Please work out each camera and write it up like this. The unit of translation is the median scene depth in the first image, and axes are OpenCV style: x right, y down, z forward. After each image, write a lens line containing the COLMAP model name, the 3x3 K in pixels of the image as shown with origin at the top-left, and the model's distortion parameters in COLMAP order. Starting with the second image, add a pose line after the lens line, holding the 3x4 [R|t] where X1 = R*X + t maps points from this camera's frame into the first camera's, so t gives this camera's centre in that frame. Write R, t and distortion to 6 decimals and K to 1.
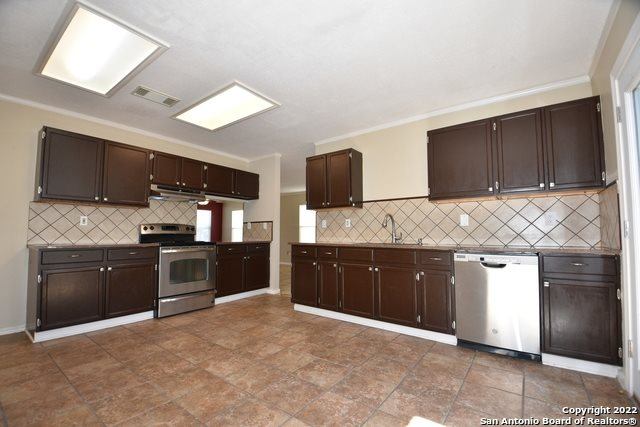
lens RADIAL K [[282.4, 0, 320.5], [0, 282.4, 215.1], [0, 0, 1]] dist [-0.013482, -0.001316]
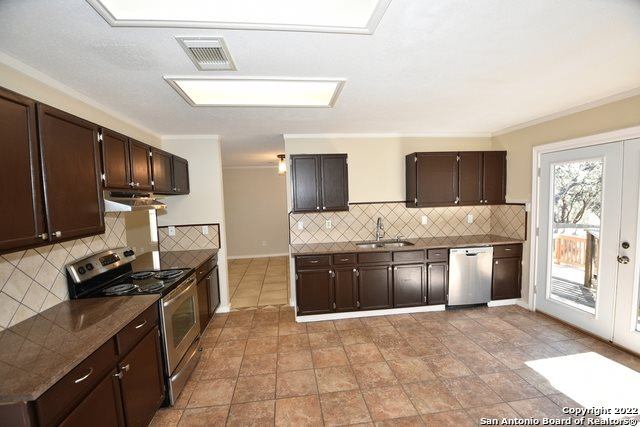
lens RADIAL K [[282.4, 0, 319.5], [0, 282.4, 216.0], [0, 0, 1]] dist [-0.013482, -0.001316]
pose [[0.715927, -0.071429, 0.694511, -0.833066], [-0.018956, 0.992397, 0.121606, -0.164151], [-0.697917, -0.100226, 0.709130, 0.398619]]
